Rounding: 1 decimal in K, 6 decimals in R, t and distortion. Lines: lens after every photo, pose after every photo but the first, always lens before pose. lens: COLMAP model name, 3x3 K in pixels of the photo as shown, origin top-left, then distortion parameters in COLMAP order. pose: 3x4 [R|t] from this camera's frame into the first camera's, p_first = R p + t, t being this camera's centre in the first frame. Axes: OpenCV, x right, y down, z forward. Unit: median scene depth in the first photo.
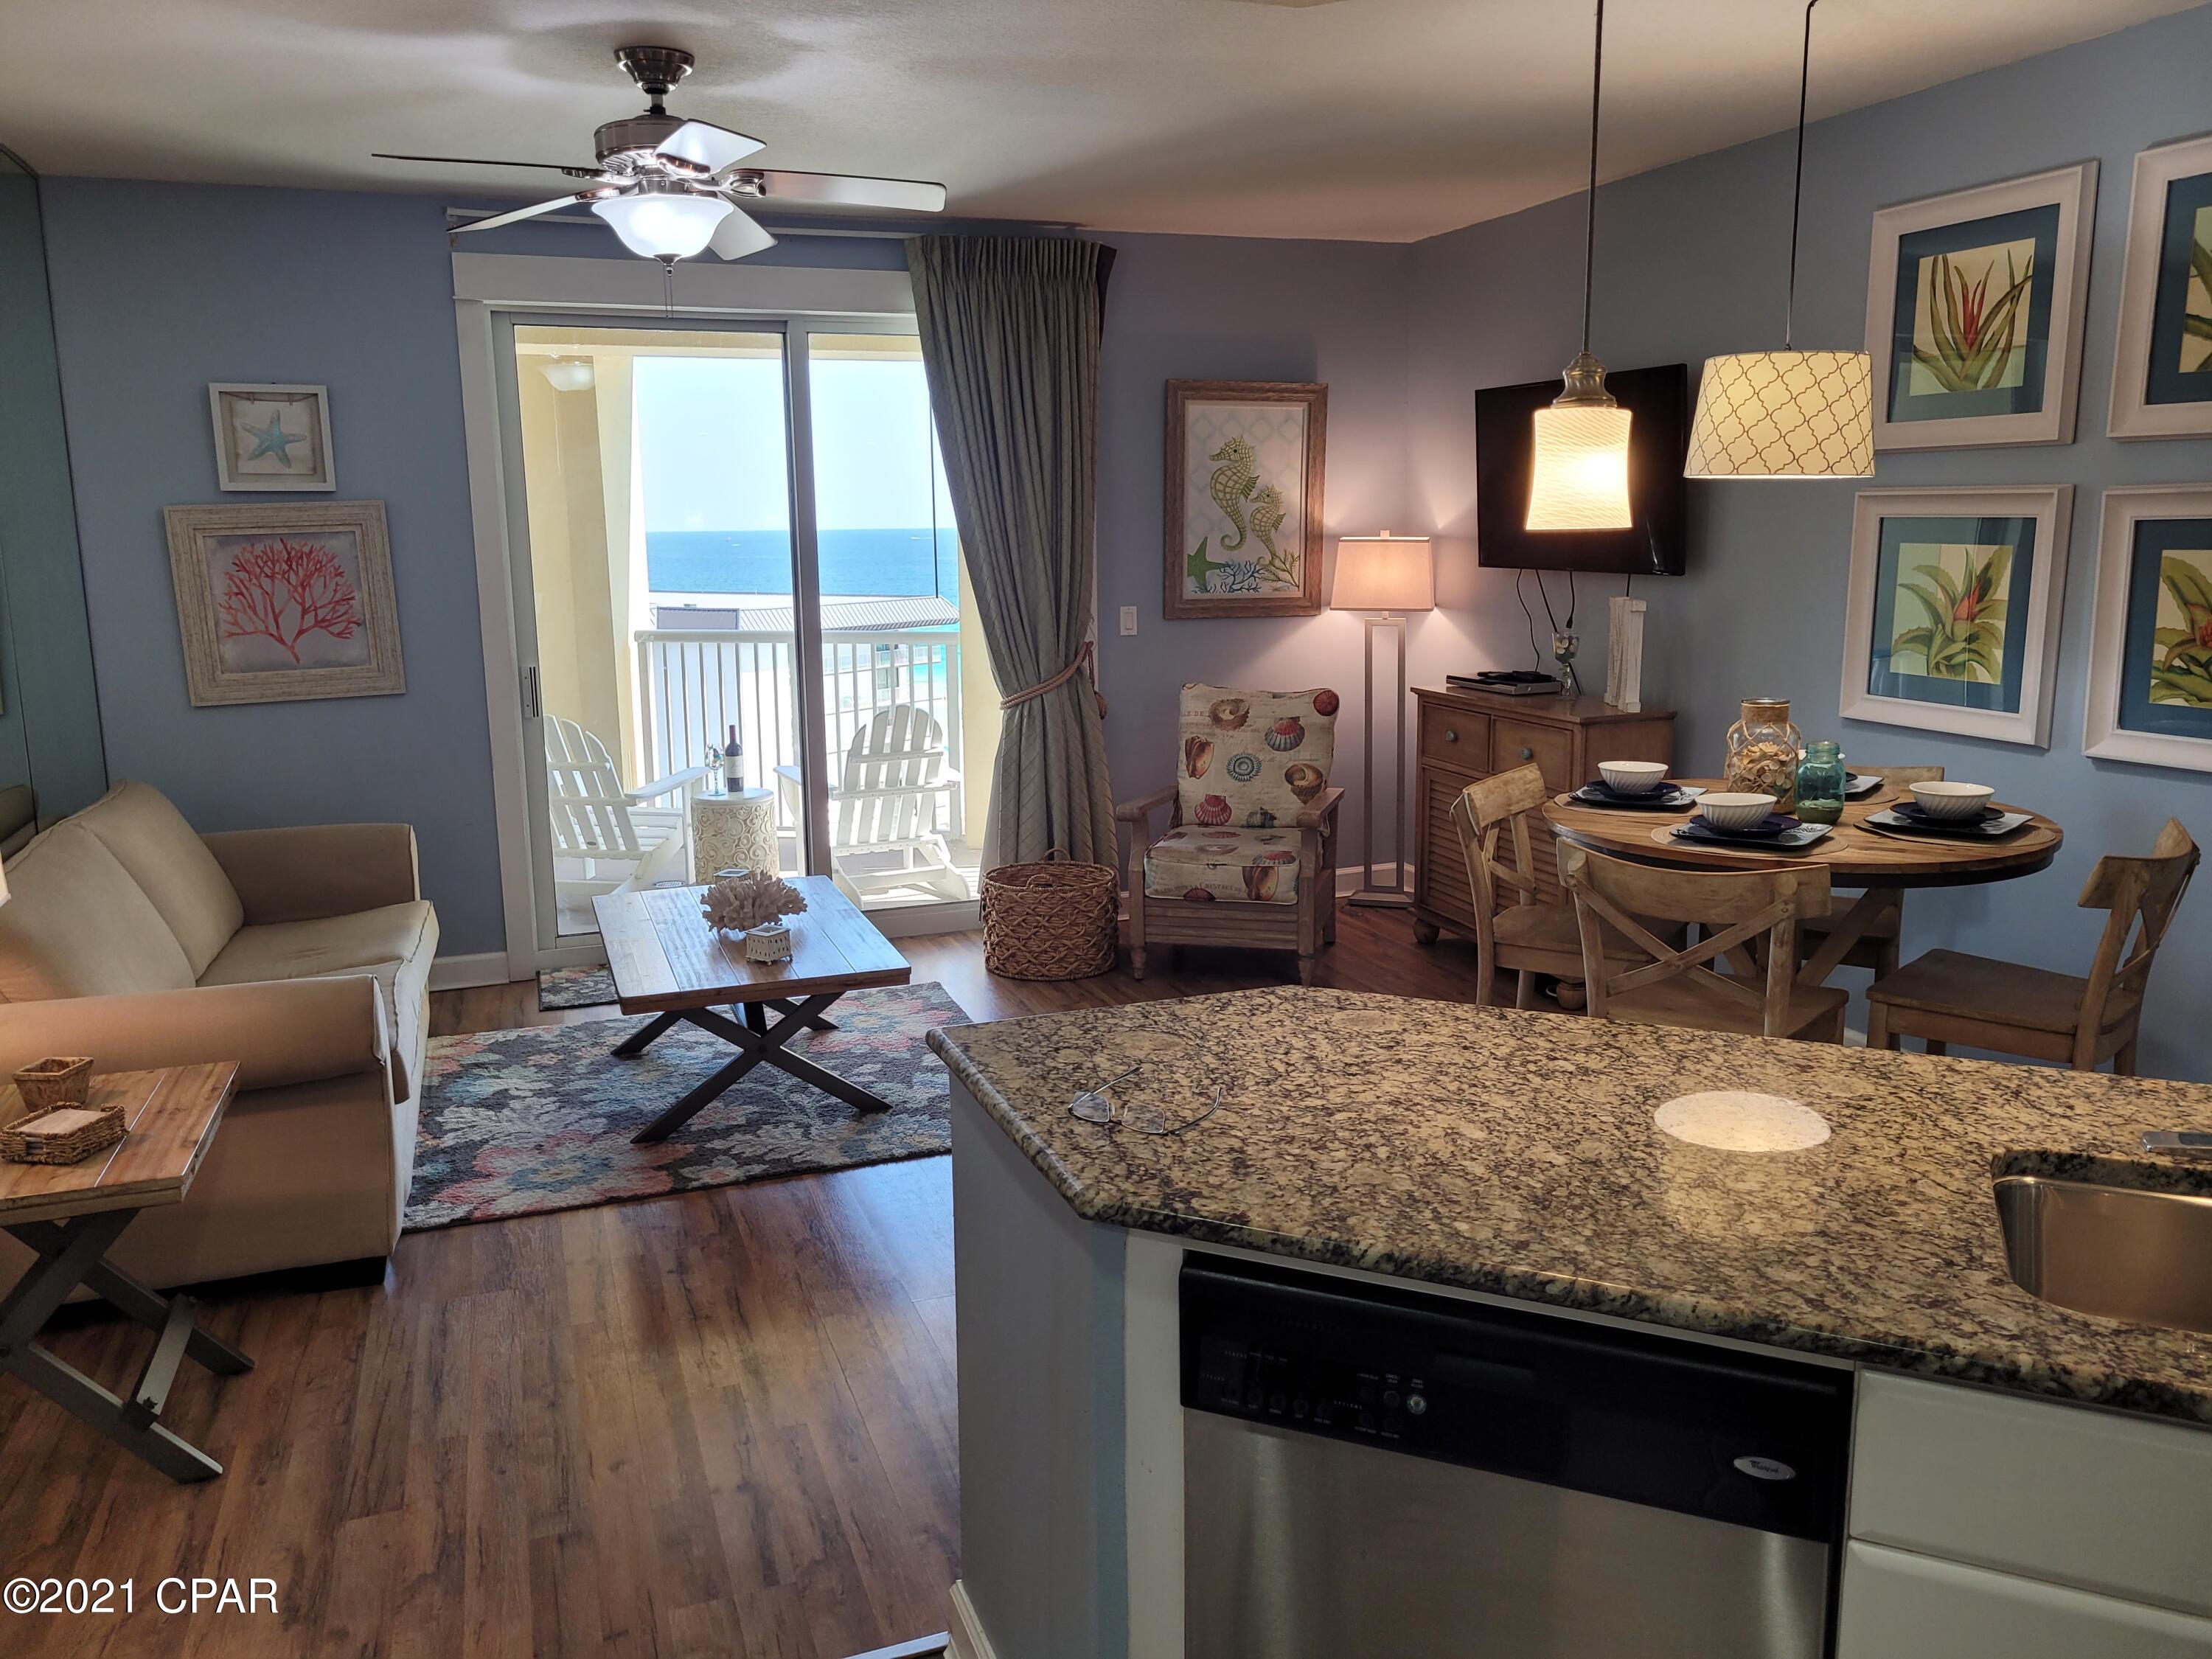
lens RADIAL K [[1672.0, 0, 1111.3], [0, 1672.0, 824.2], [0, 0, 1]] dist [0.055347, -0.038804]
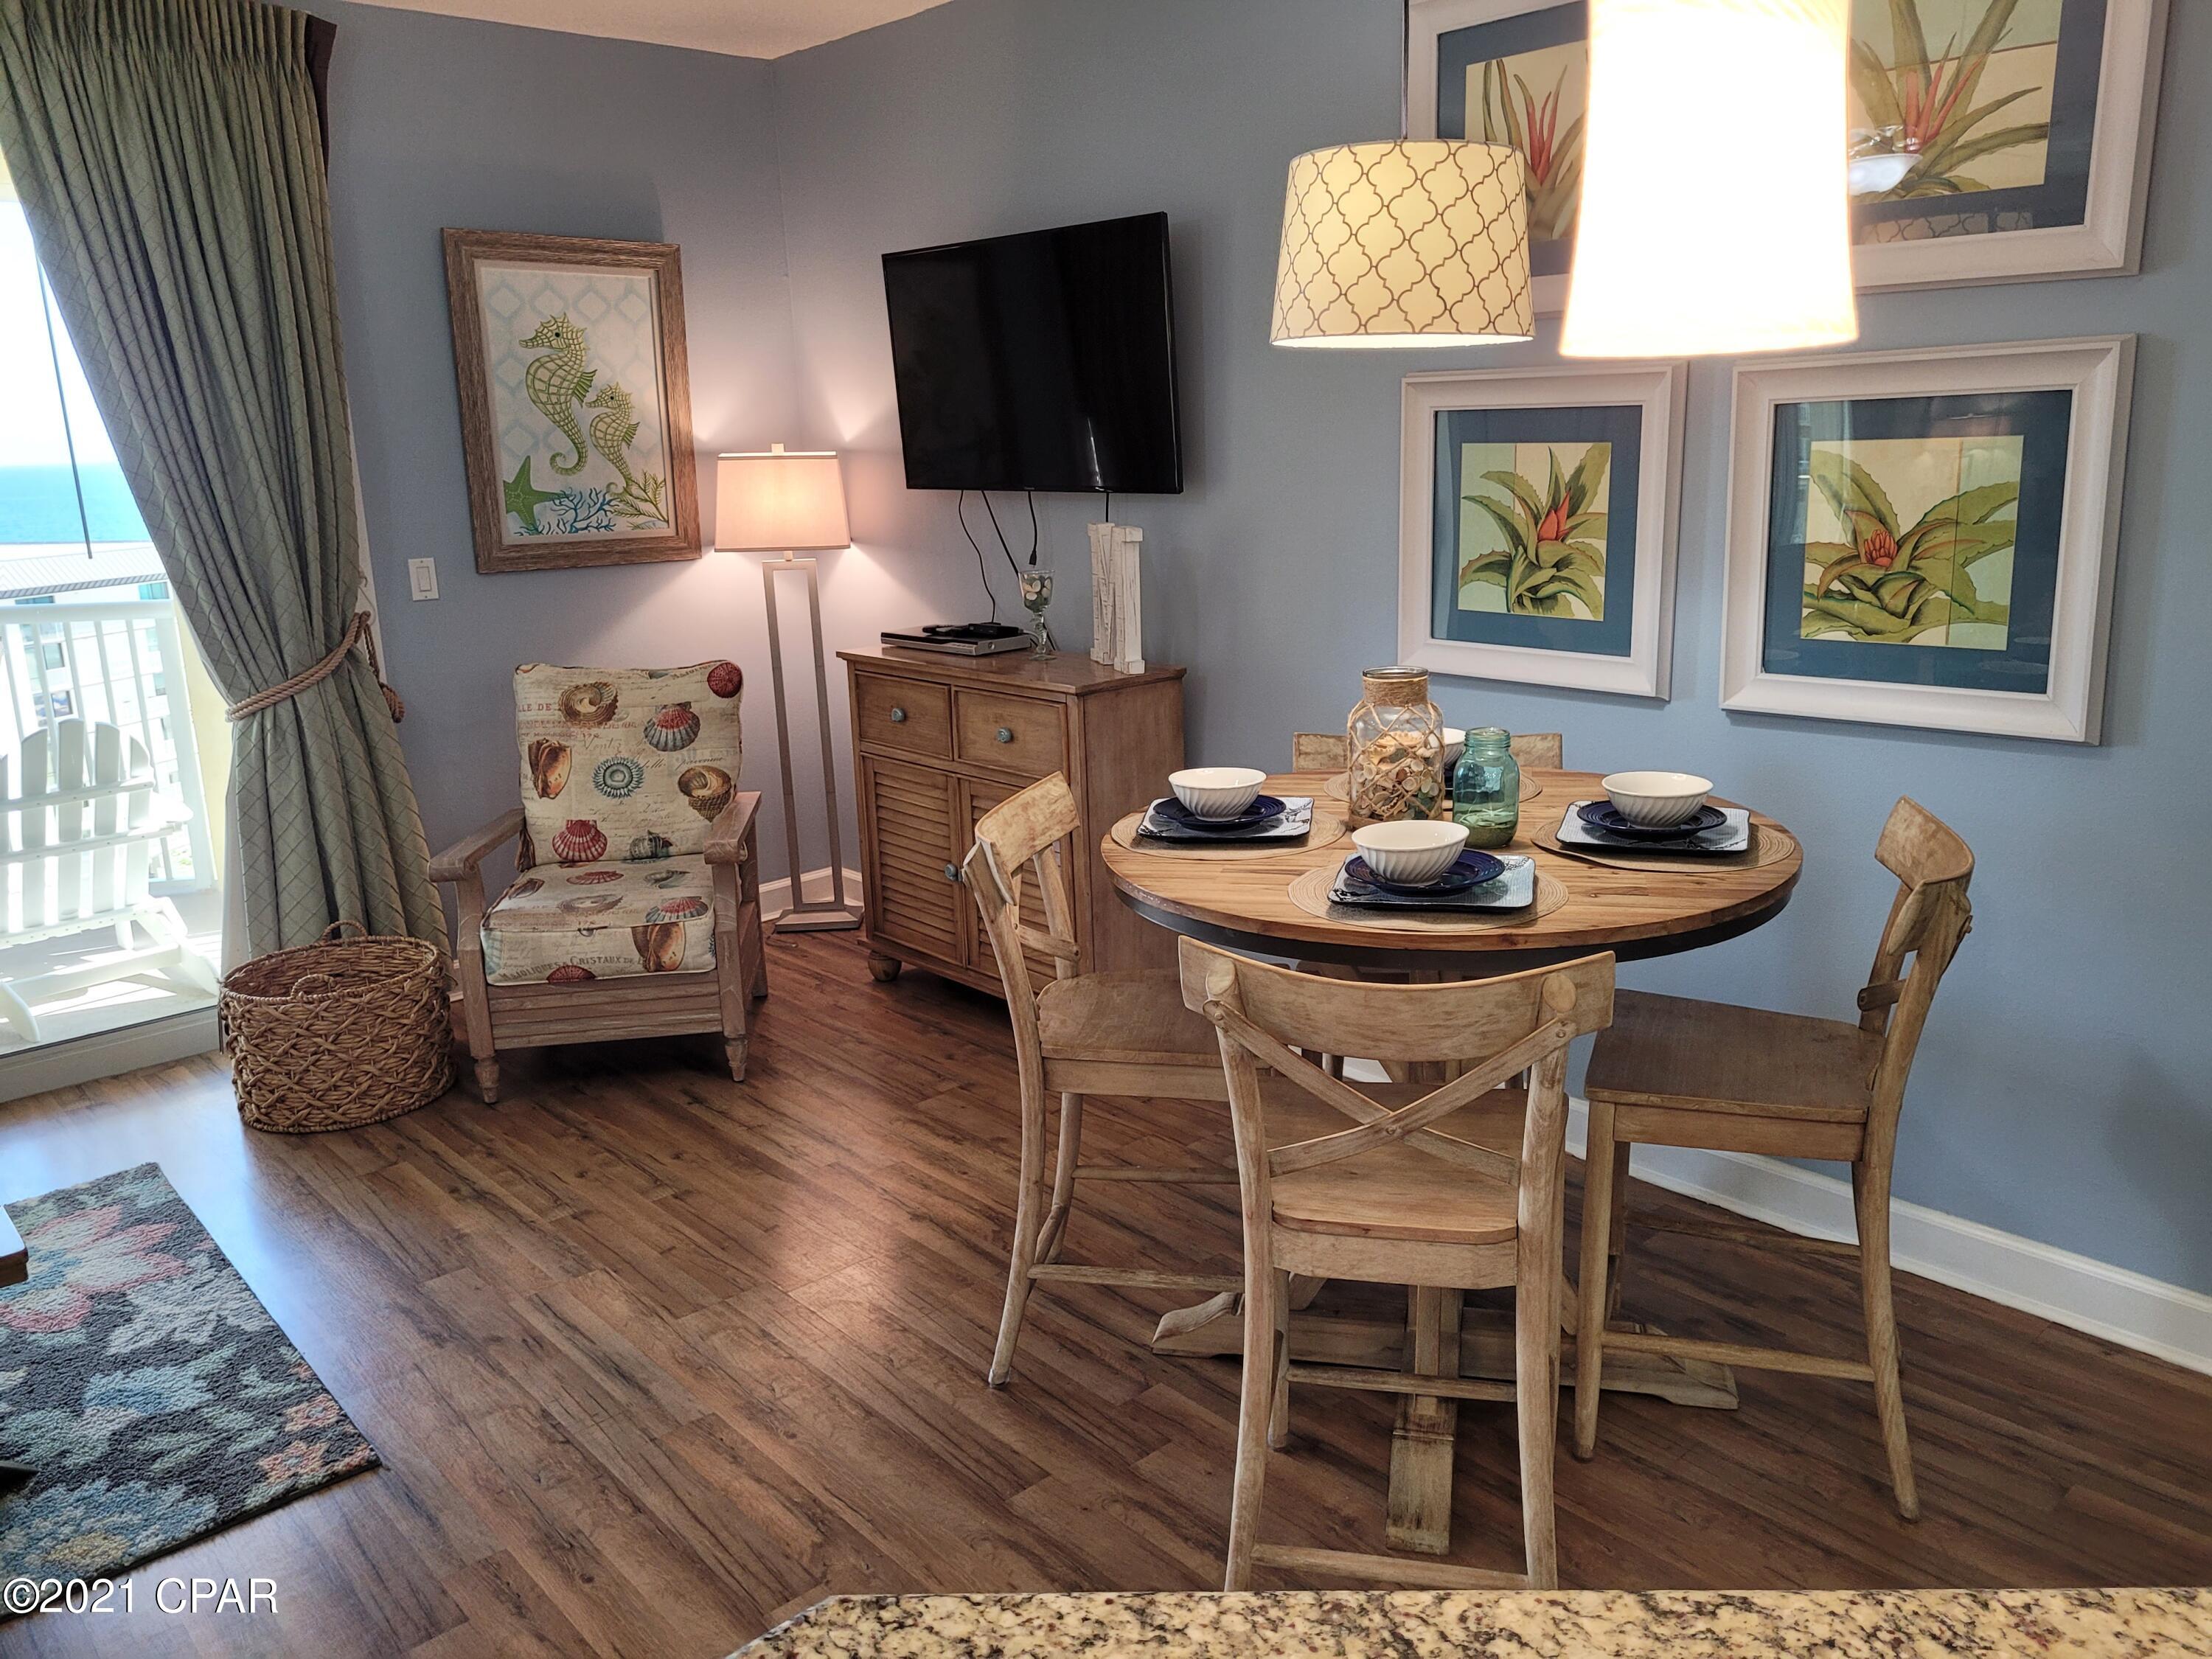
lens RADIAL K [[1672.0, 0, 1114.4], [0, 1672.0, 816.0], [0, 0, 1]] dist [0.055347, -0.038804]
pose [[0.929344, -0.099839, 0.355459, 0.022045], [0.085727, 0.994784, 0.055277, -0.045003], [-0.359124, -0.020899, 0.933056, 0.286862]]
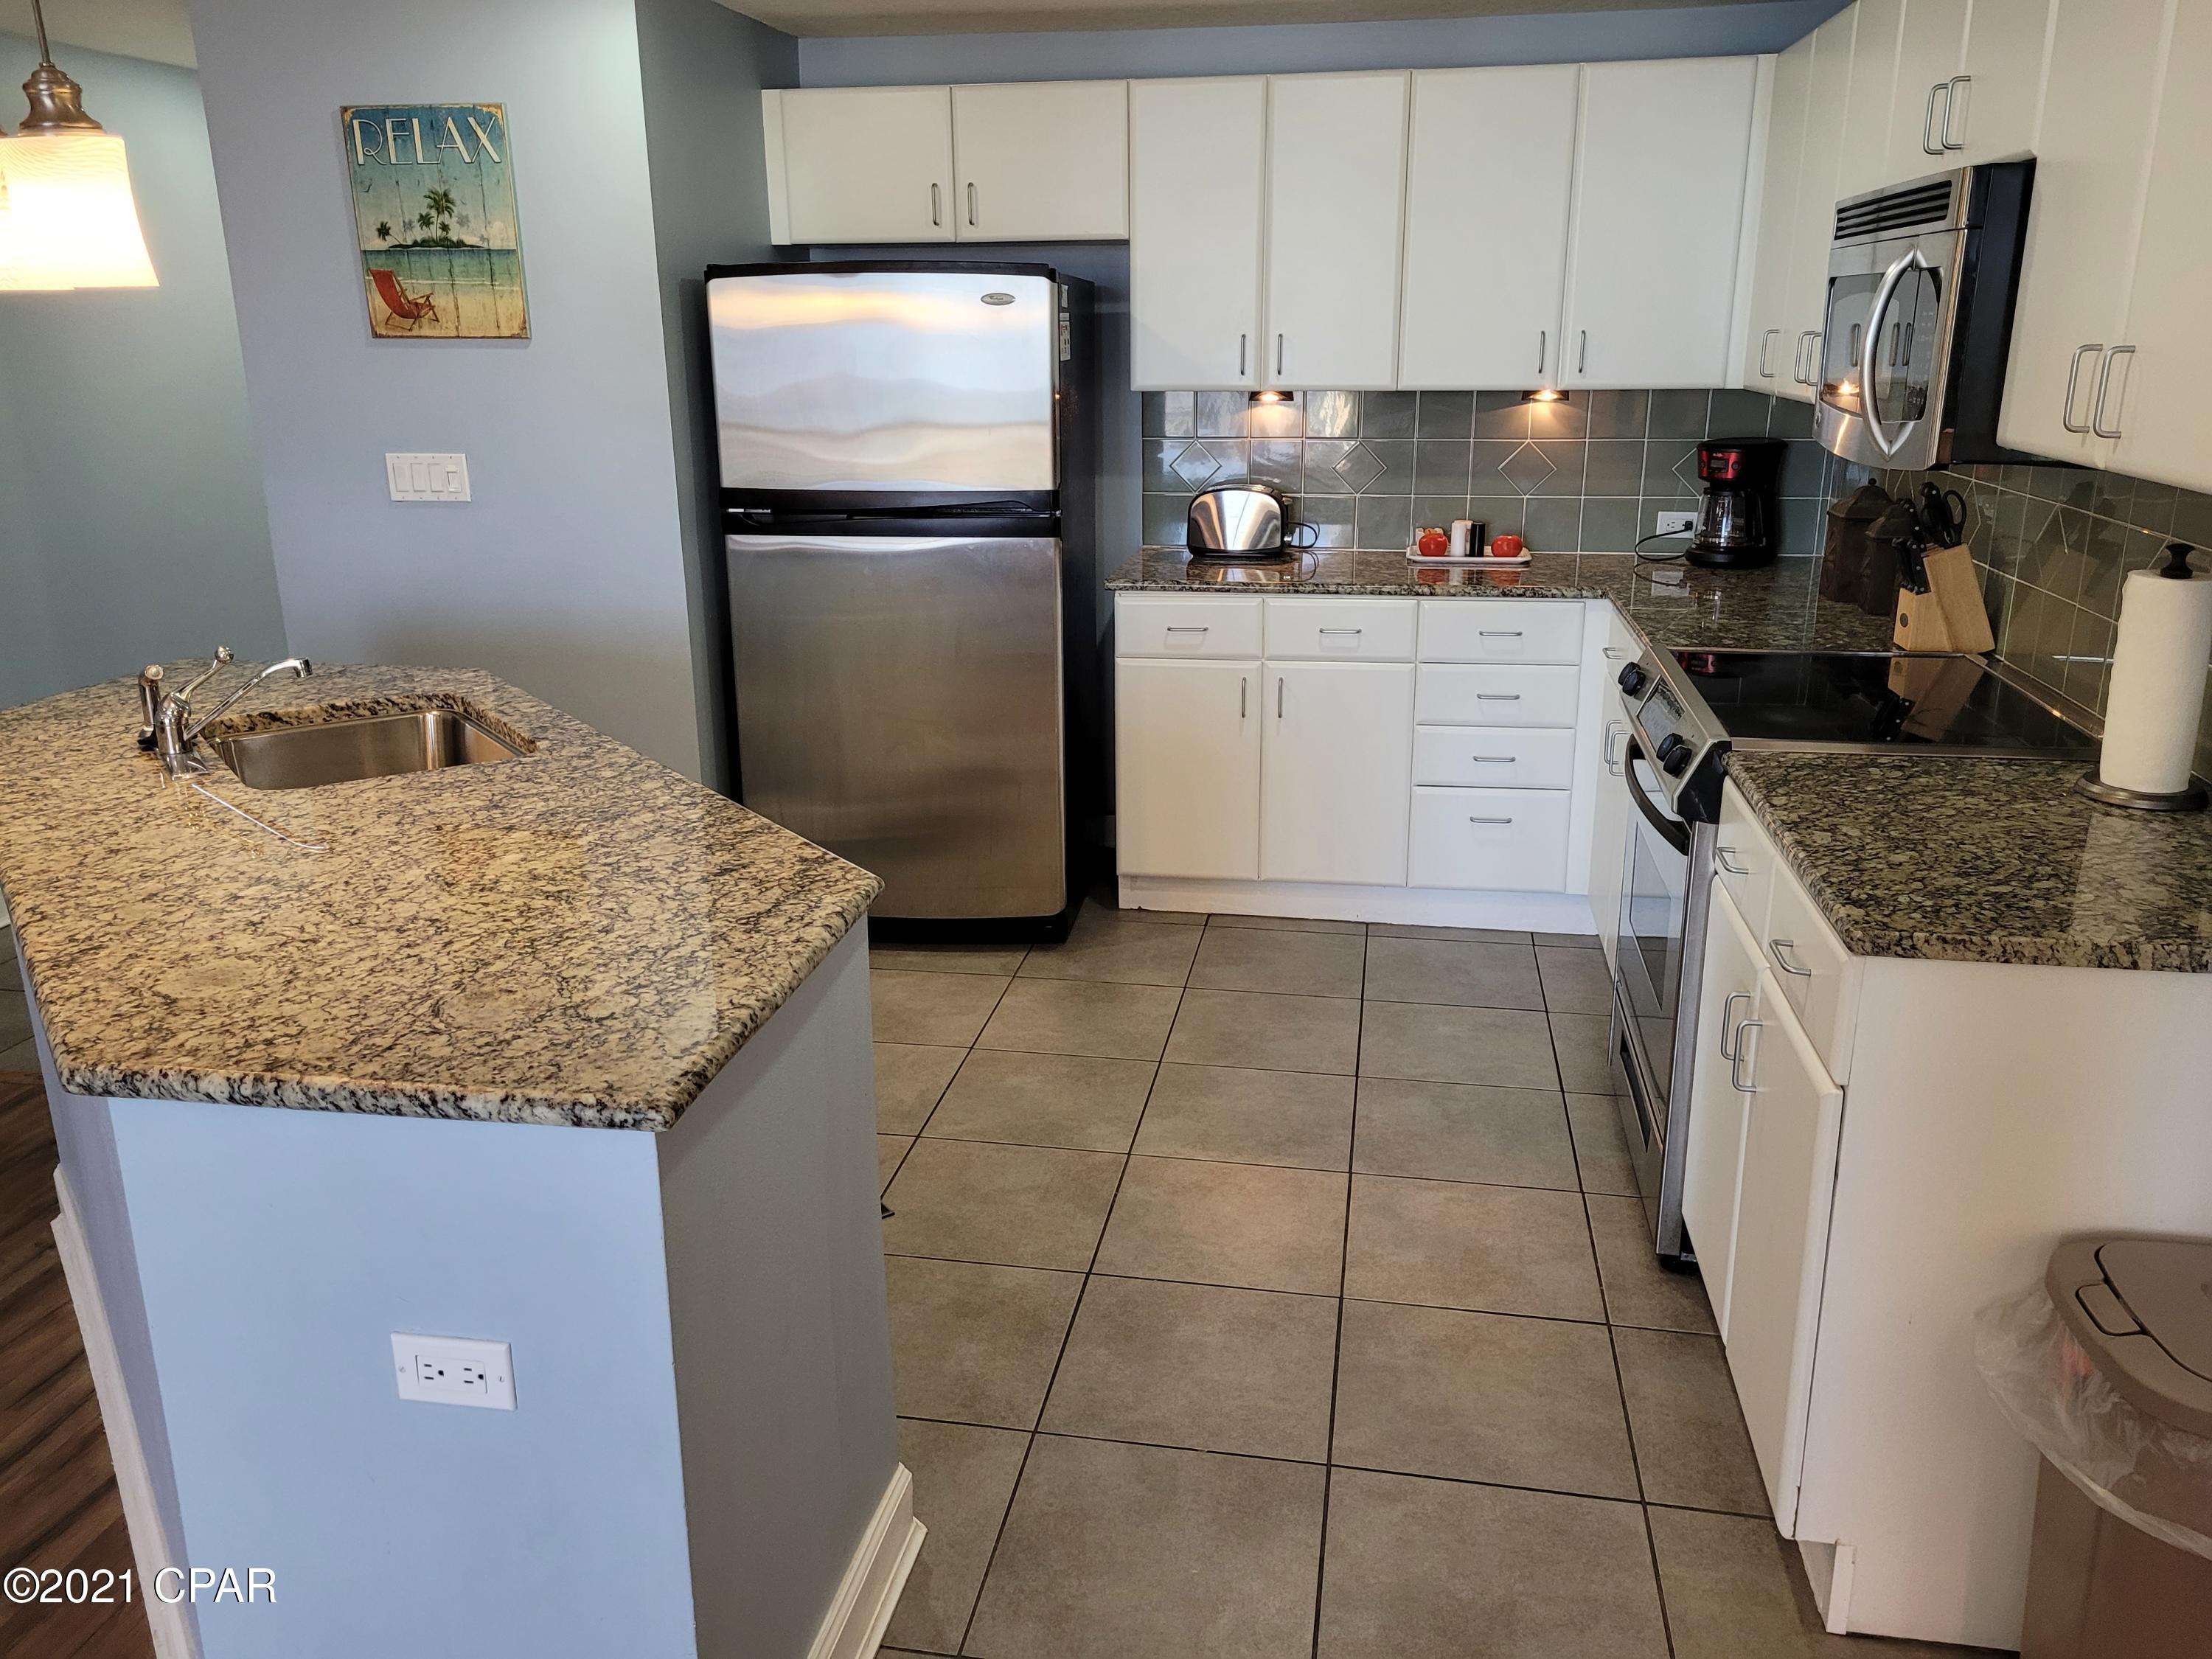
lens RADIAL K [[1672.0, 0, 1105.5], [0, 1672.0, 824.6], [0, 0, 1]] dist [0.055347, -0.038804]
pose [[-0.863386, -0.125122, 0.488783, -0.570192], [0.110312, 0.898512, 0.424861, -0.226665], [-0.492337, 0.420737, -0.761961, 1.431762]]
